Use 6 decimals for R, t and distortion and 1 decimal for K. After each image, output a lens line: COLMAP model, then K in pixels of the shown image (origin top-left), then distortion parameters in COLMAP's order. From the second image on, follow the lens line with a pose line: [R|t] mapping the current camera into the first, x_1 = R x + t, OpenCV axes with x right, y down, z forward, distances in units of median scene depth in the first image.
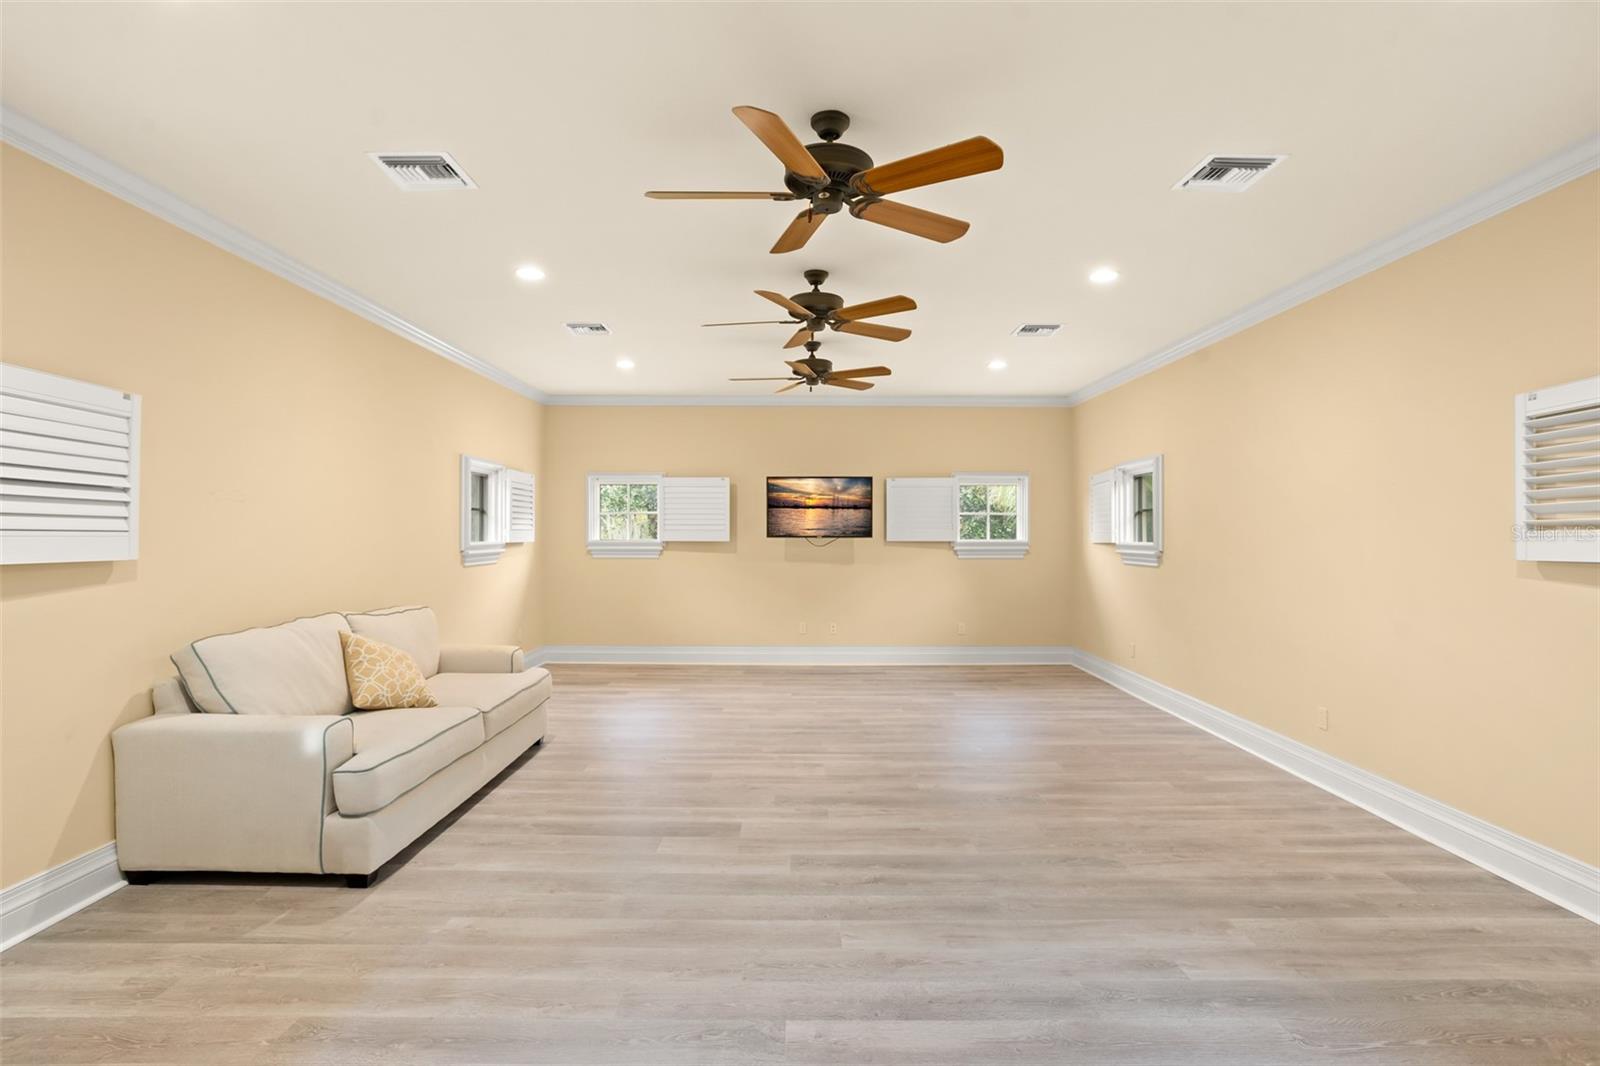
lens RADIAL K [[805.2, 0, 795.4], [0, 805.2, 532.9], [0, 0, 1]] dist [-0.033423, 0.005846]
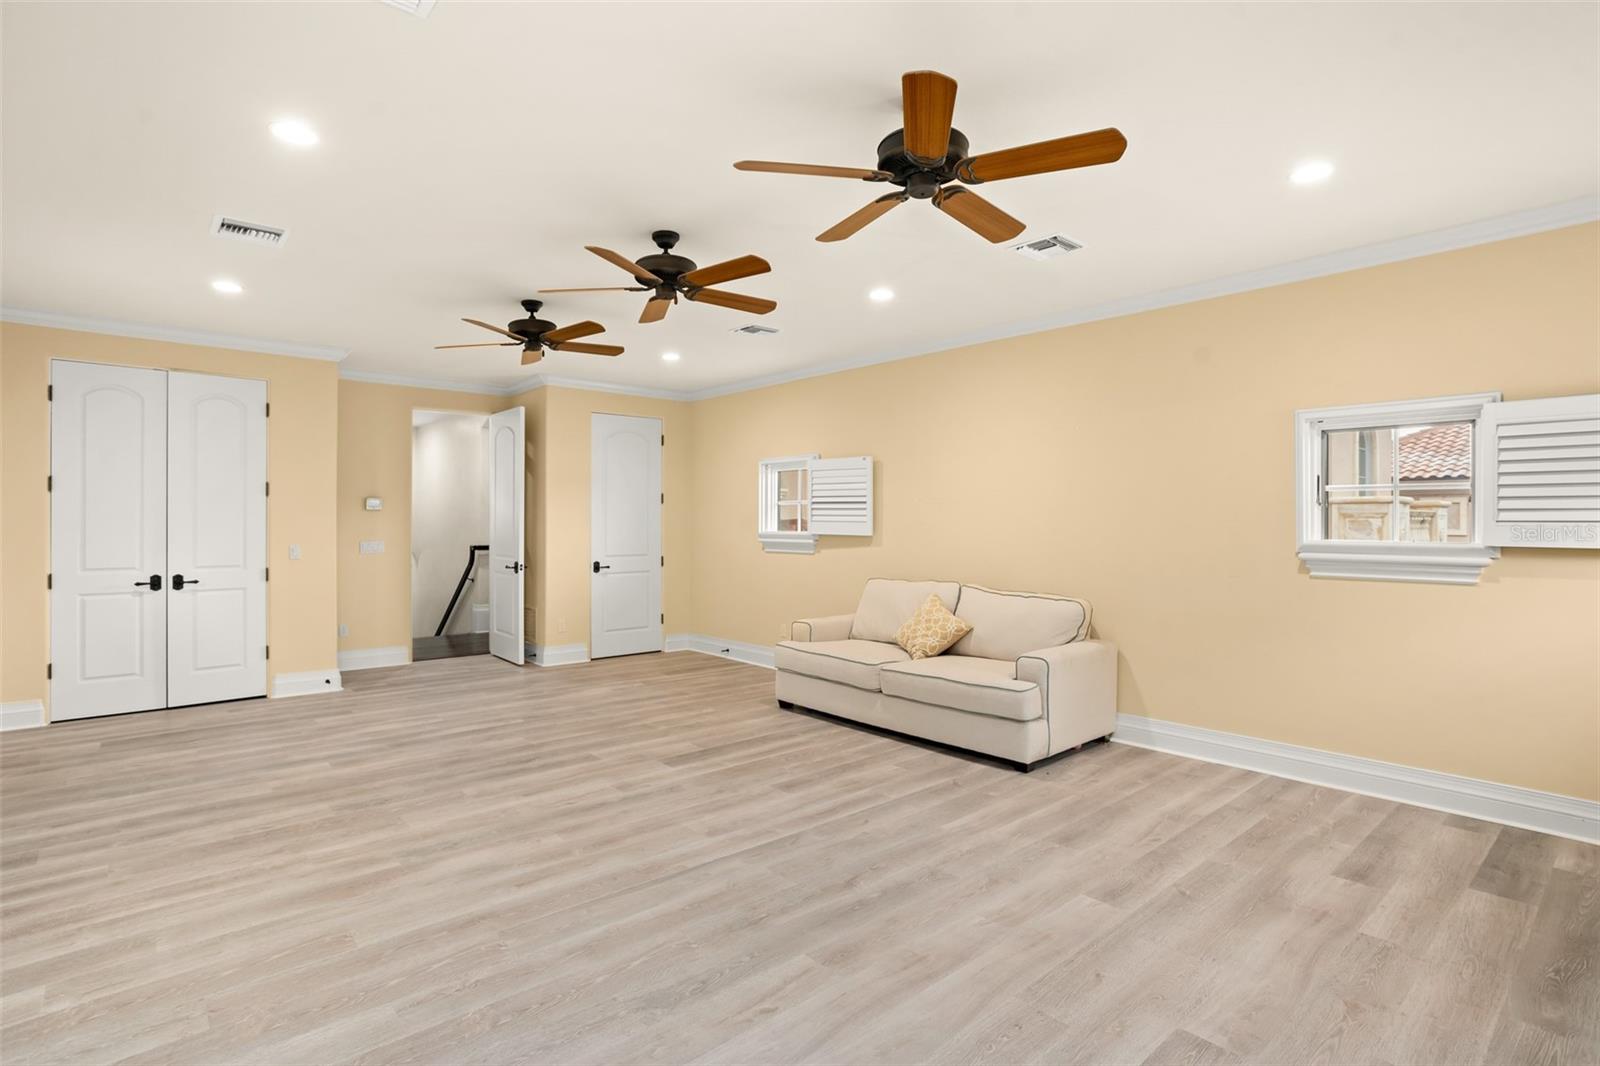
lens RADIAL K [[805.2, 0, 800.8], [0, 805.2, 525.7], [0, 0, 1]] dist [-0.033423, 0.005846]
pose [[-0.759142, -0.006828, -0.650889, 0.579346], [-0.008635, 0.999963, -0.000420, 0.001495], [0.650868, 0.005301, -0.759173, 2.072512]]
